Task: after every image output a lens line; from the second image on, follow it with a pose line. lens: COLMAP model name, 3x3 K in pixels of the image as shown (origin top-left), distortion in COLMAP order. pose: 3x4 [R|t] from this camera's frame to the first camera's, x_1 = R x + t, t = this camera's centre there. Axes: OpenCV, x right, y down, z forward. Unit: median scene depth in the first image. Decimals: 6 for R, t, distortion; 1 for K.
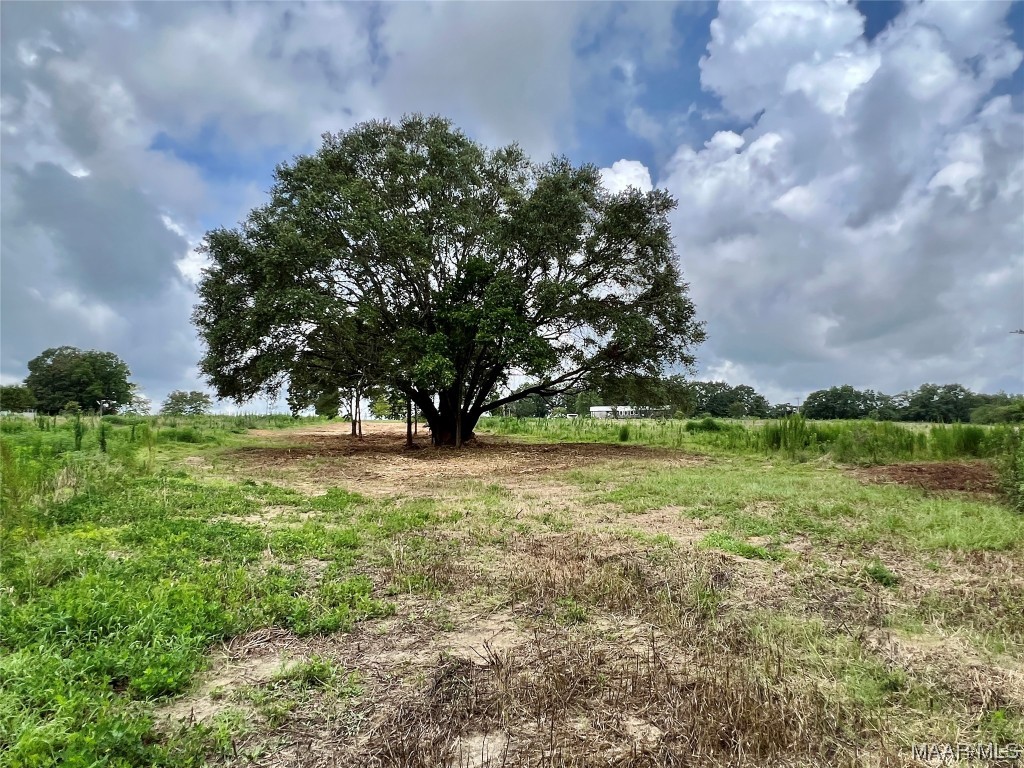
lens RADIAL K [[638.0, 0, 499.8], [0, 638.0, 386.9], [0, 0, 1]] dist [0.009358, -0.009109]
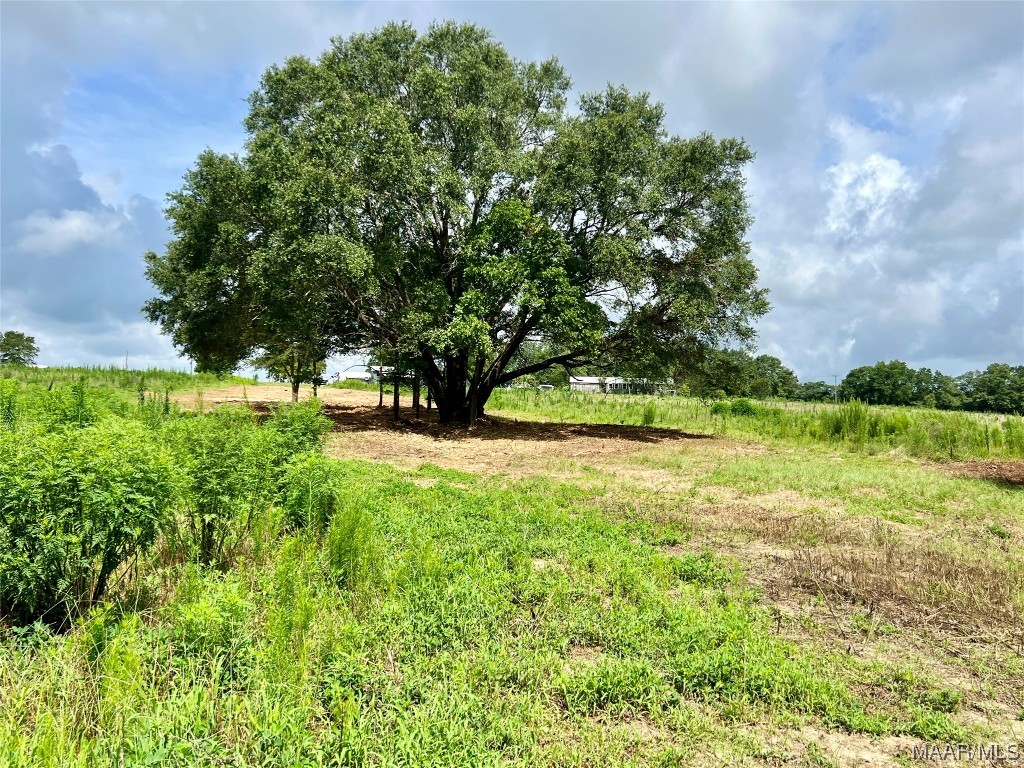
lens RADIAL K [[882.5, 0, 512.7], [0, 882.5, 389.5], [0, 0, 1]] dist [0.044758, -0.013120]
pose [[0.994886, 0.038106, 0.093537, -0.117284], [-0.042875, 0.997853, 0.049517, -0.011421], [-0.091449, -0.053274, 0.994384, -0.149320]]
